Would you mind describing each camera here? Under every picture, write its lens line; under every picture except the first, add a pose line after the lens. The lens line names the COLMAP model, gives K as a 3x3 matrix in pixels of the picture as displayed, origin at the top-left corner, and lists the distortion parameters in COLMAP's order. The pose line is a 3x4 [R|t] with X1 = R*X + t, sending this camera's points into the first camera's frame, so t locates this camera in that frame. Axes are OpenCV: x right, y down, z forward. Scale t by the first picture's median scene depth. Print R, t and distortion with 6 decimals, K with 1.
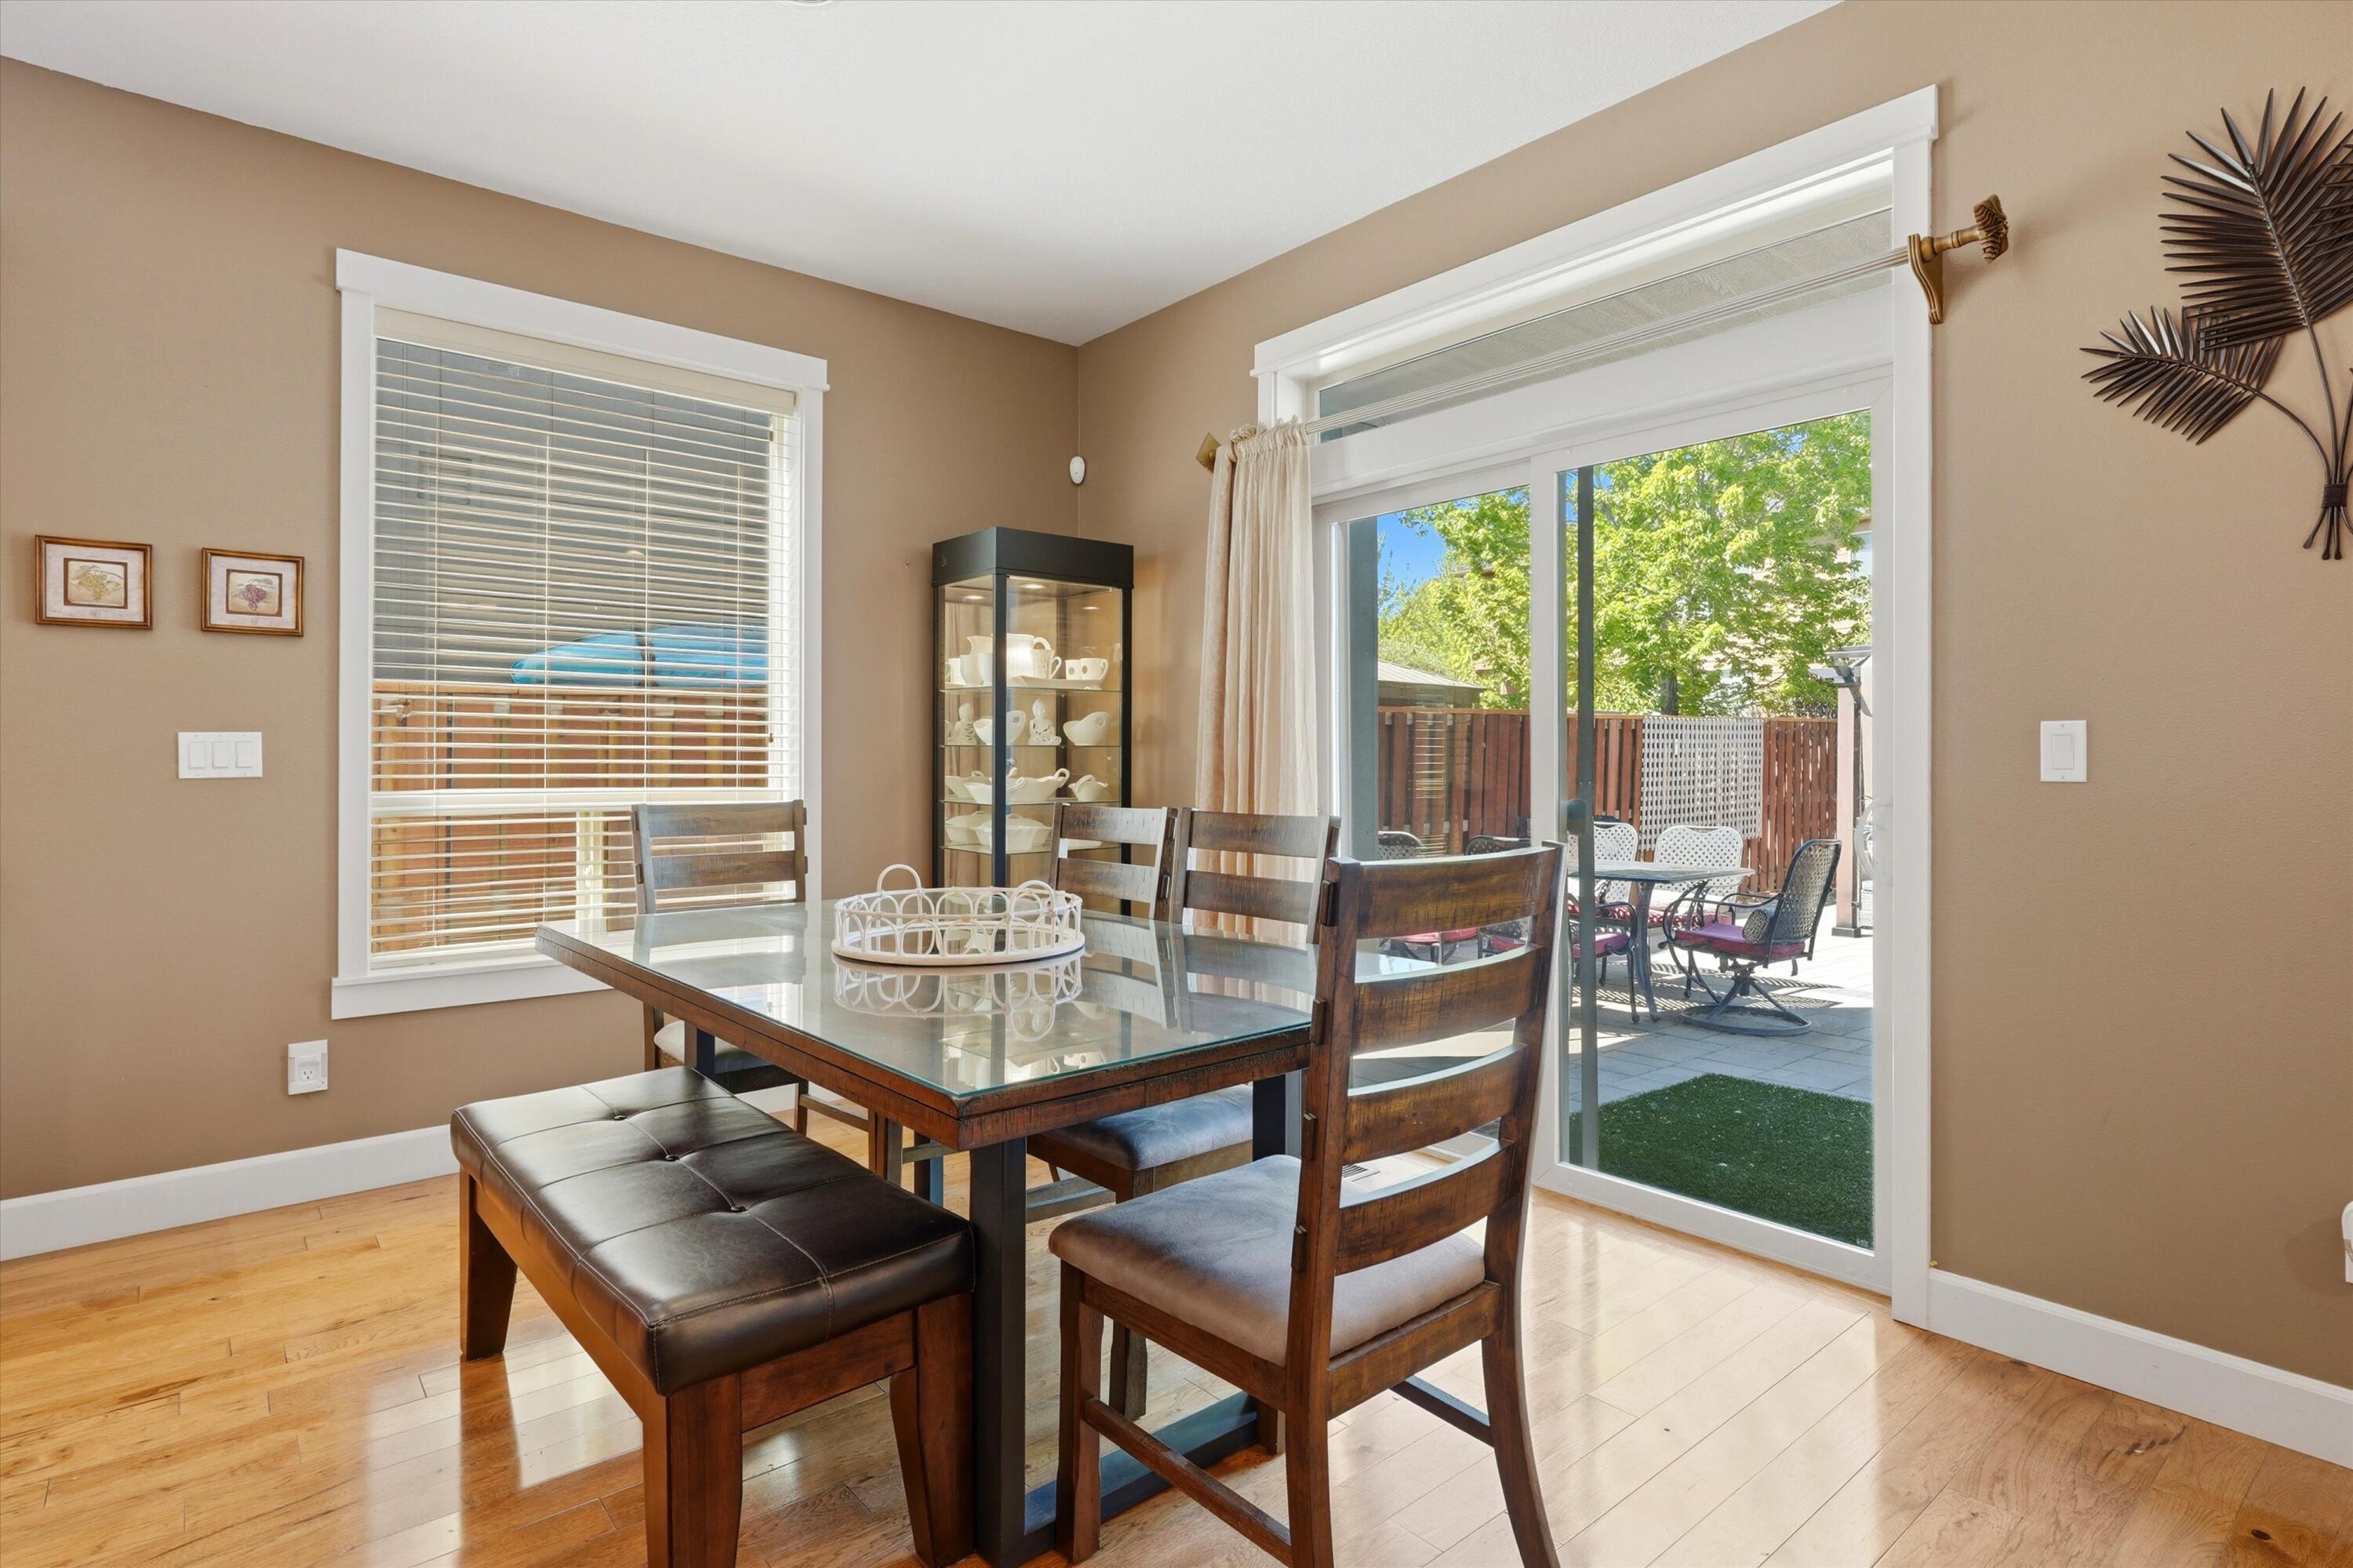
lens RADIAL K [[1204.9, 0, 1176.2], [0, 1204.9, 751.1], [0, 0, 1]] dist [-0.003206, -0.000055]
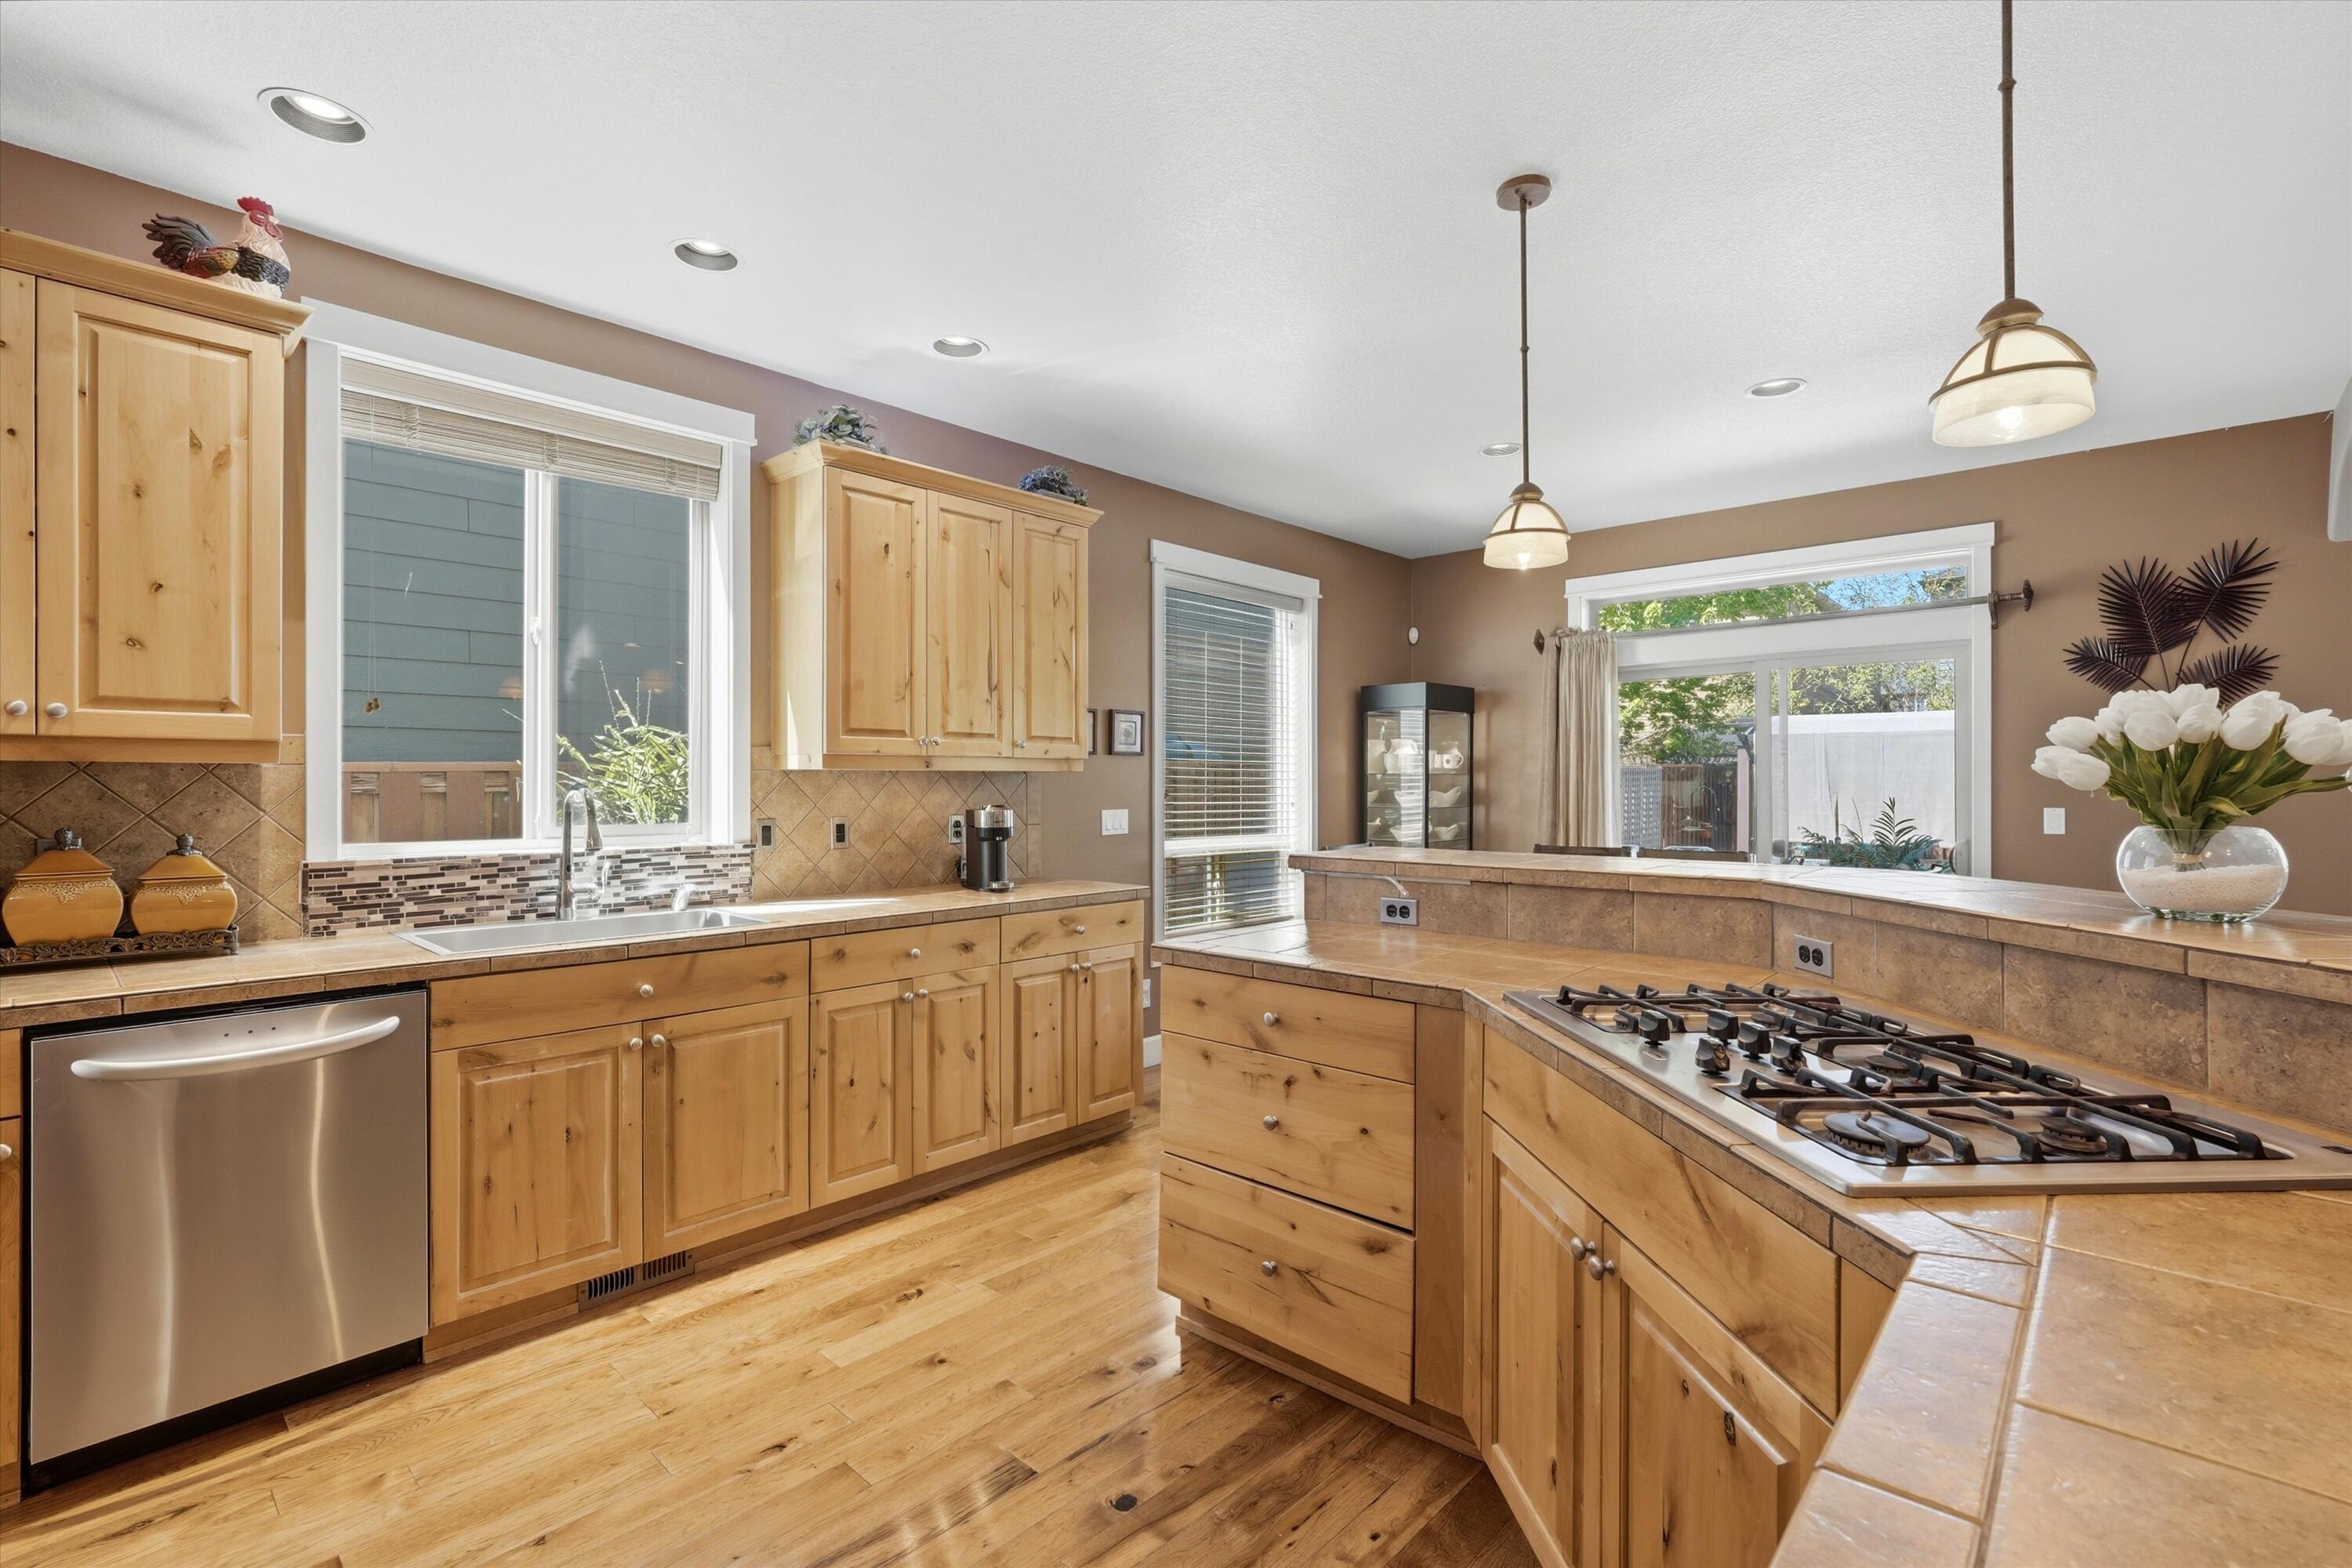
lens RADIAL K [[1071.1, 0, 1171.0], [0, 1071.1, 778.5], [0, 0, 1]] dist [-0.005356, 0.000710]
pose [[0.992270, -0.000998, 0.124092, -0.867582], [0.000480, 0.999991, 0.004210, -0.066130], [-0.124095, -0.004118, 0.992262, -0.596393]]
